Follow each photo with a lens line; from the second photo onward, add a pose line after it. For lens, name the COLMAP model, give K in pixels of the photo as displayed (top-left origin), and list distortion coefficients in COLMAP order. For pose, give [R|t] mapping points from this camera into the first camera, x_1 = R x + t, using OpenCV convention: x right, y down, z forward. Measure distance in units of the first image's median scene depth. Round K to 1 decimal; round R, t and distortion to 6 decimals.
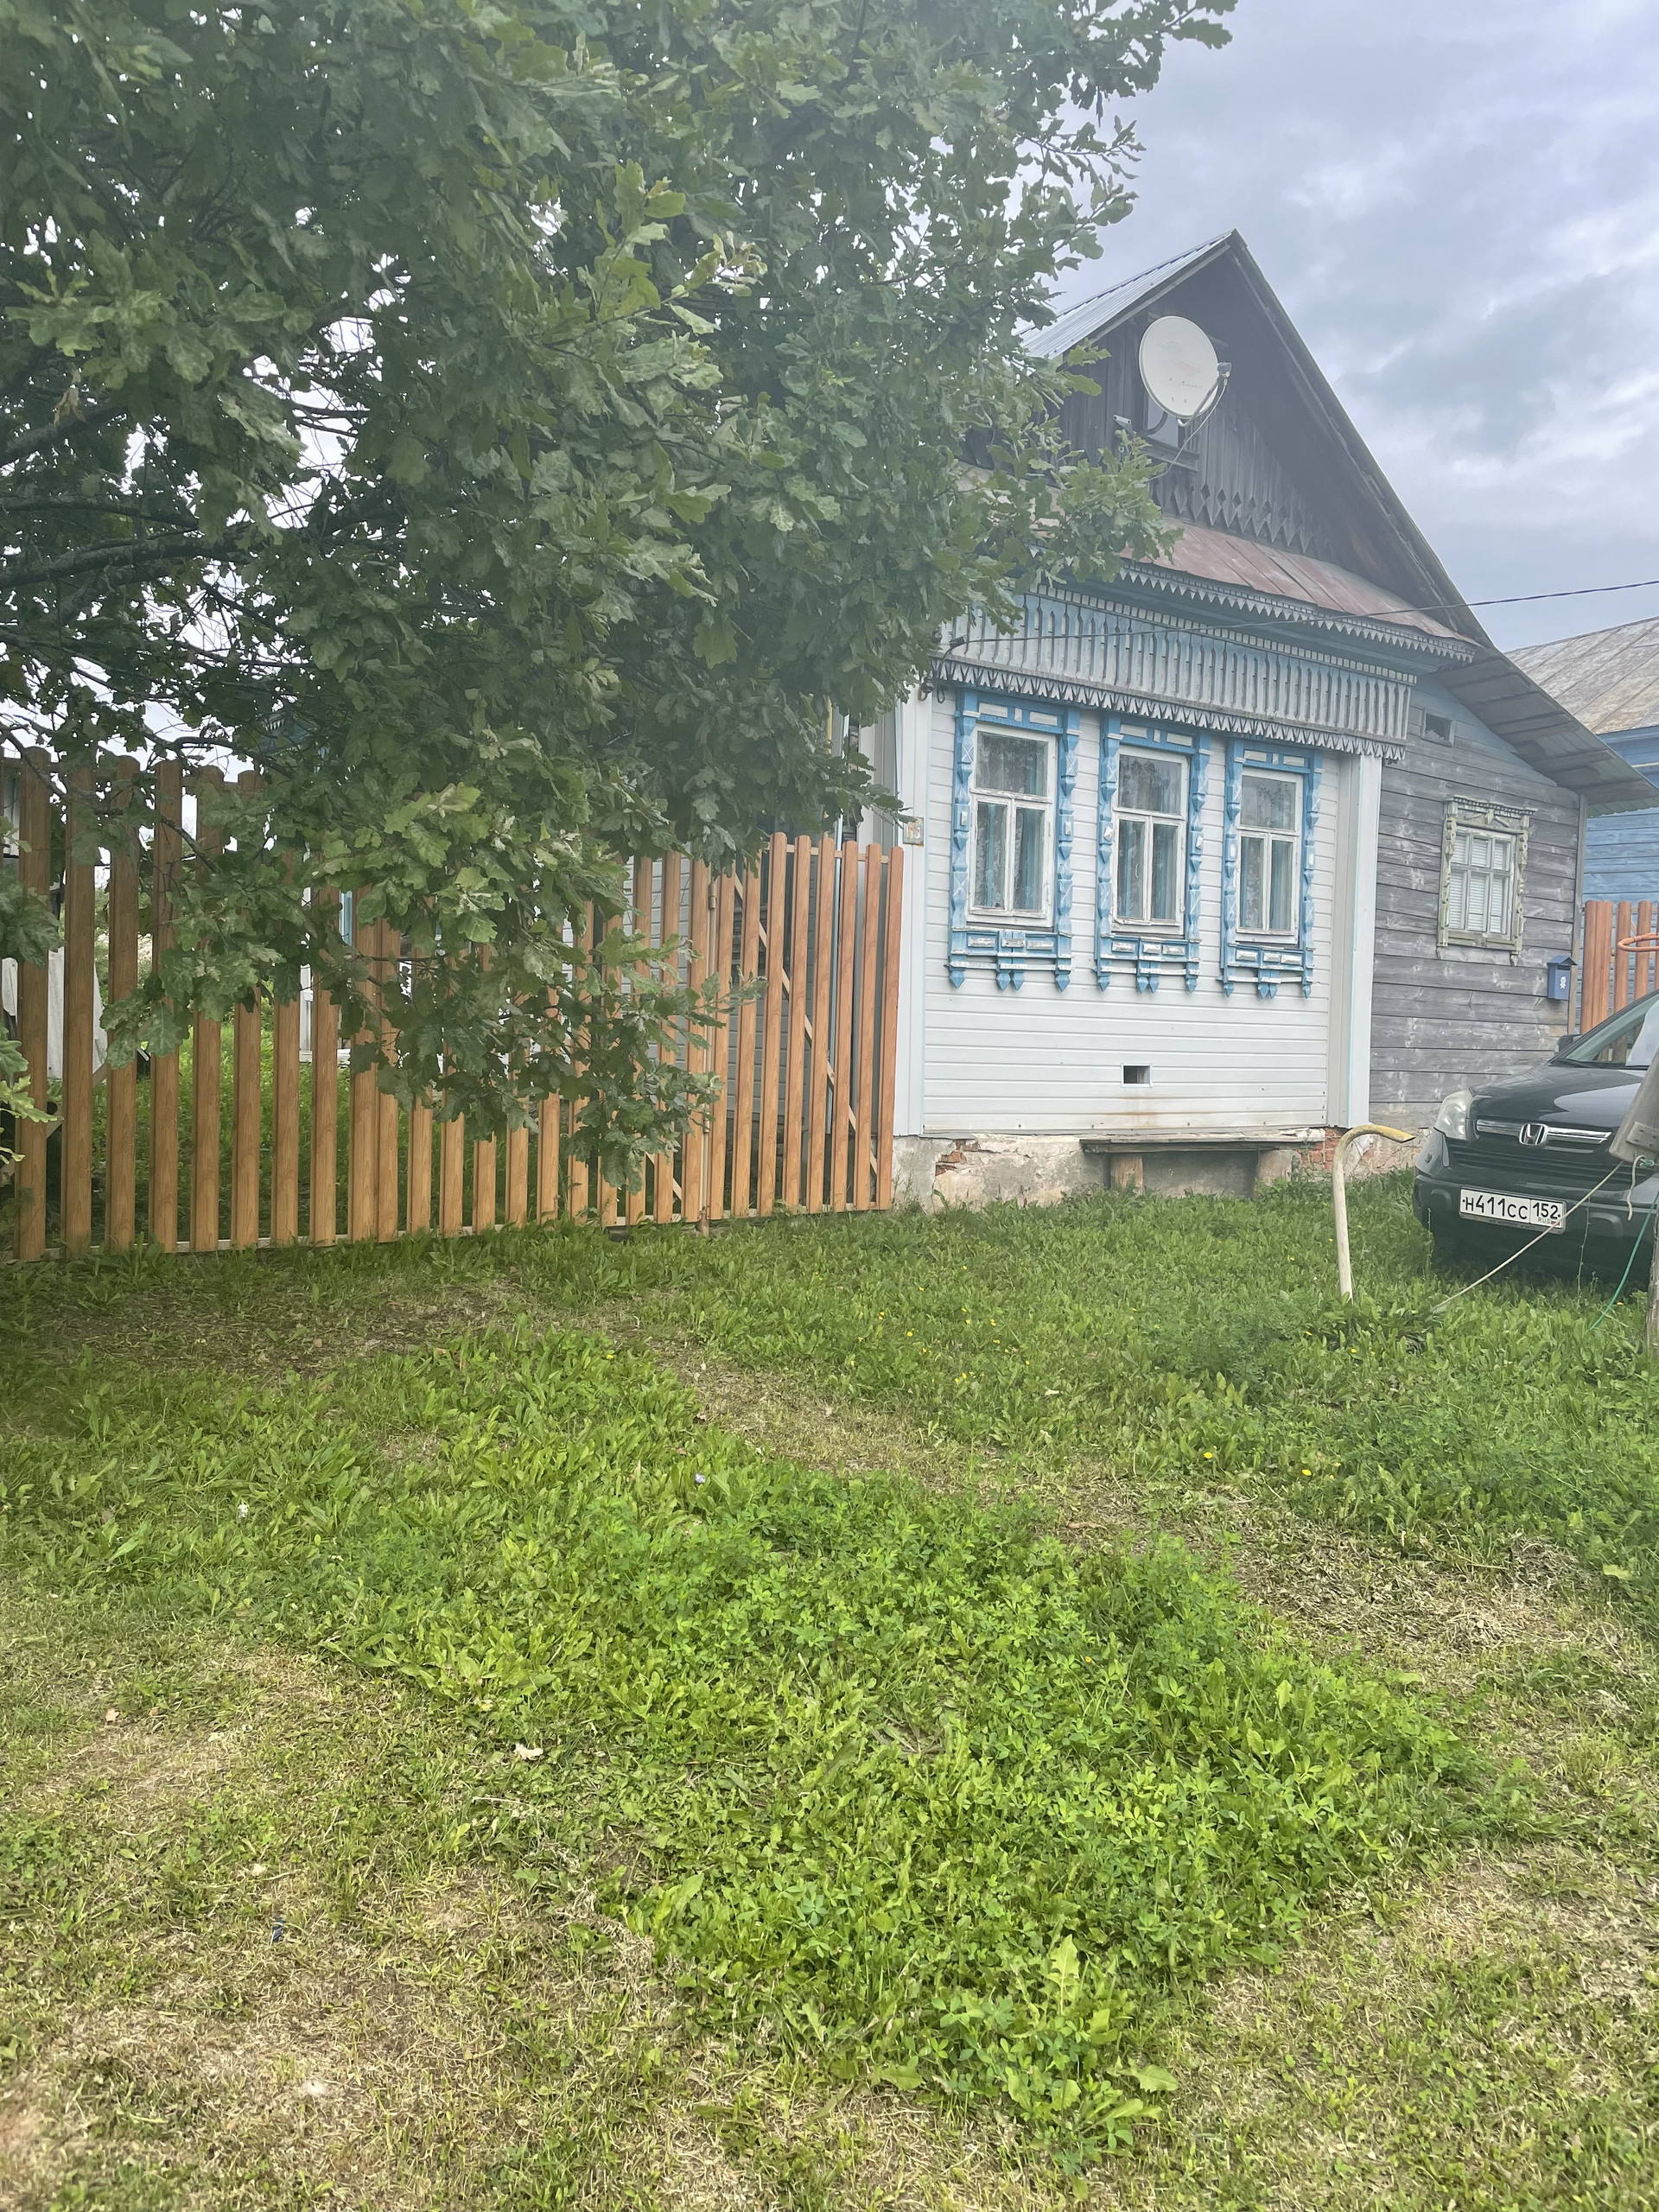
lens RADIAL K [[1675.7, 0, 827.0], [0, 1675.7, 1103.1], [0, 0, 1]] dist [0.038417, -0.036520]
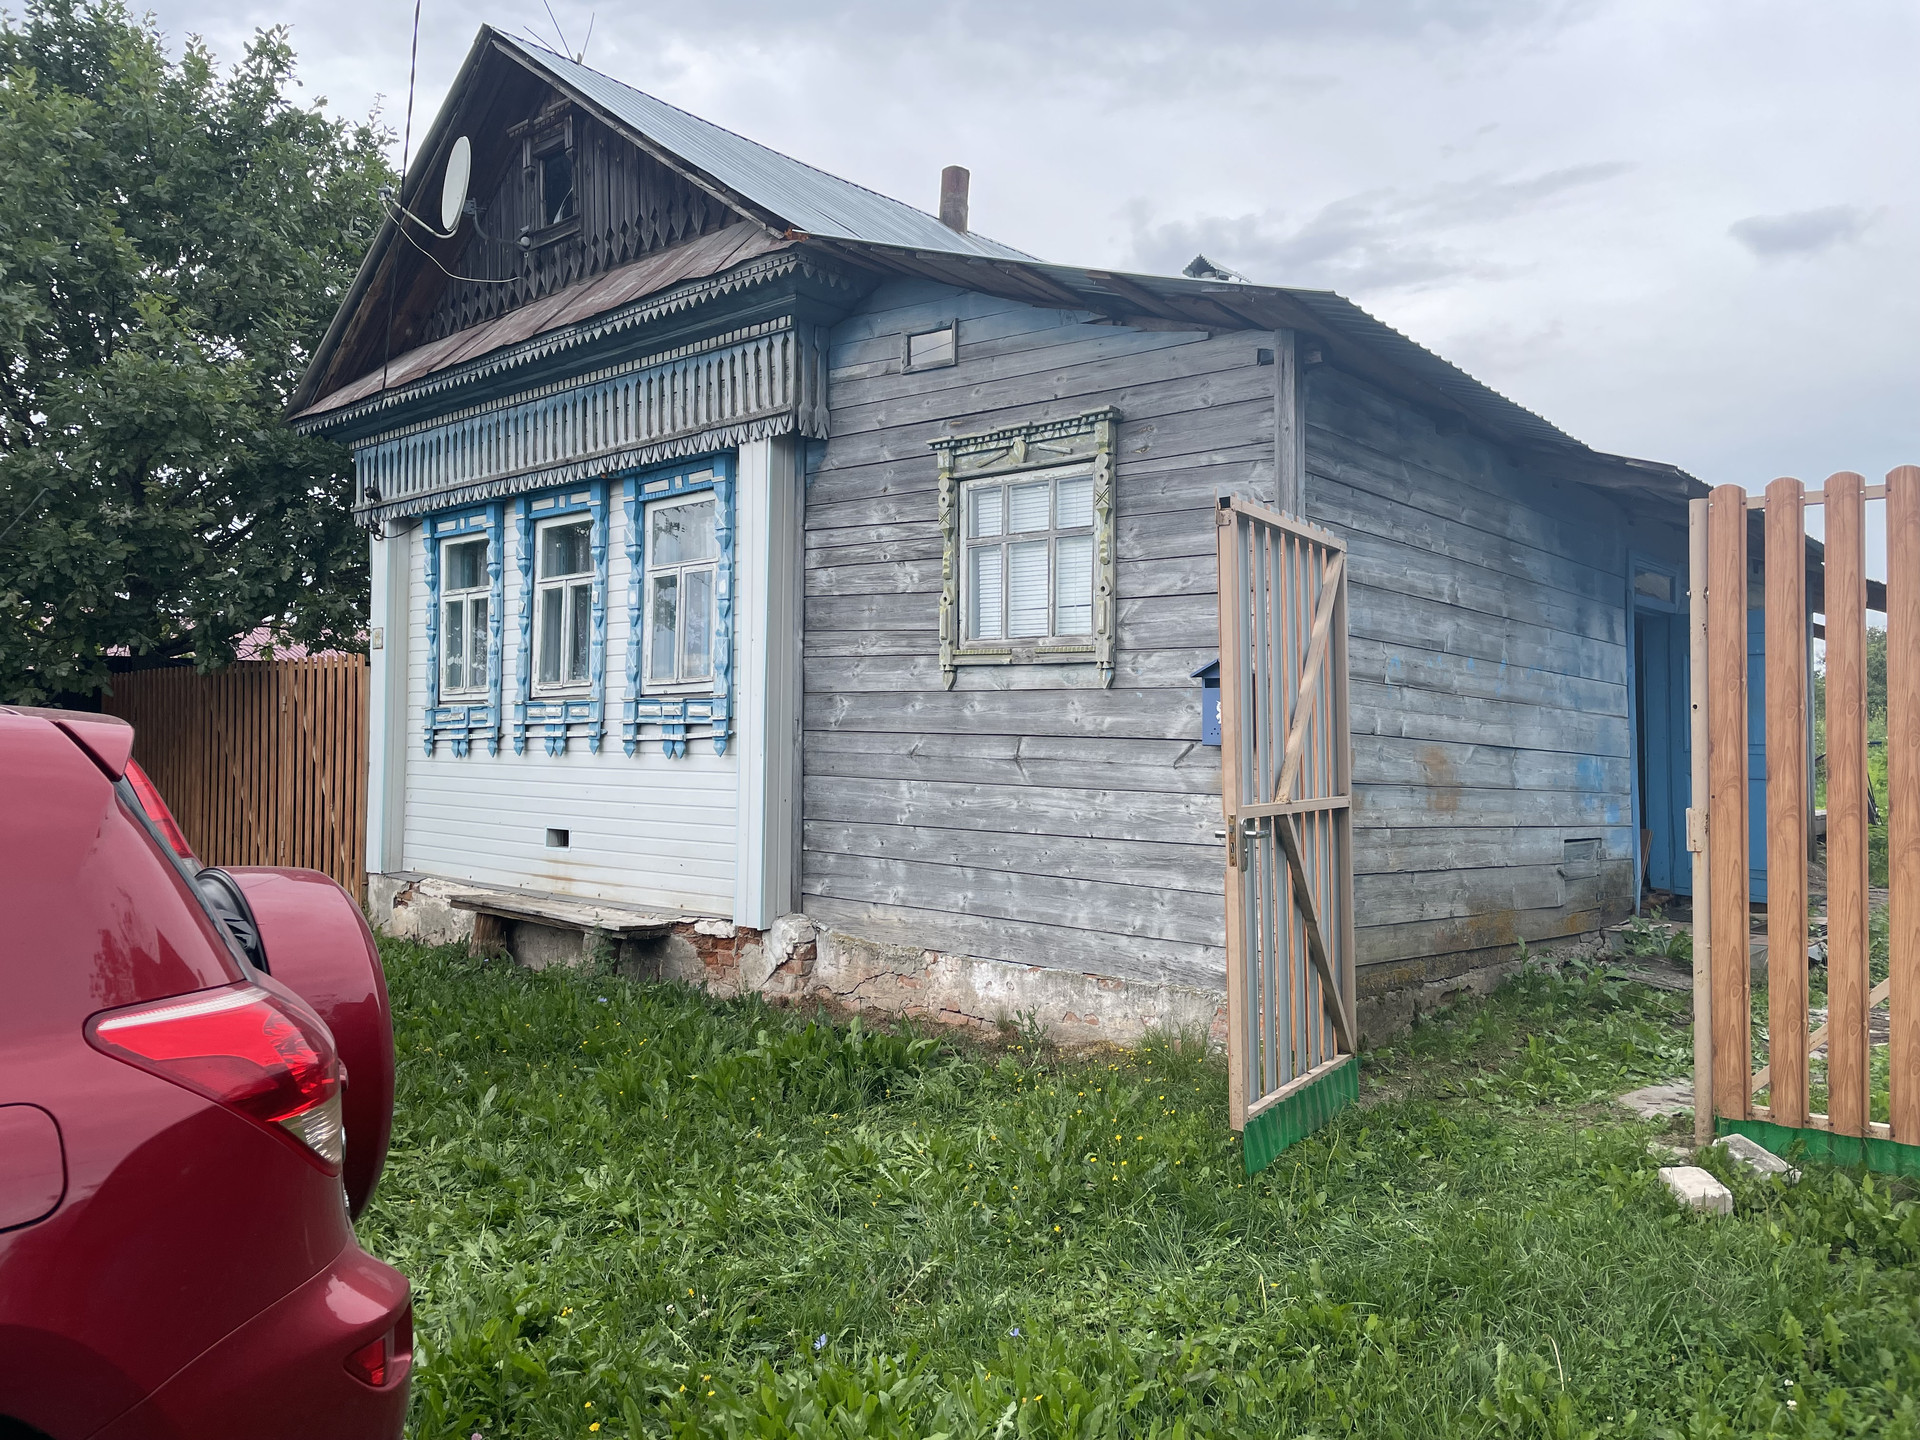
lens RADIAL K [[1454.5, 0, 890.4], [0, 1454.5, 682.7], [0, 0, 1]] dist [0.038417, -0.036520]
pose [[0.165834, -0.055665, -0.984581, 1.051658], [-0.038312, 0.997288, -0.062836, -0.060438], [0.985409, 0.048141, 0.163251, 1.025337]]
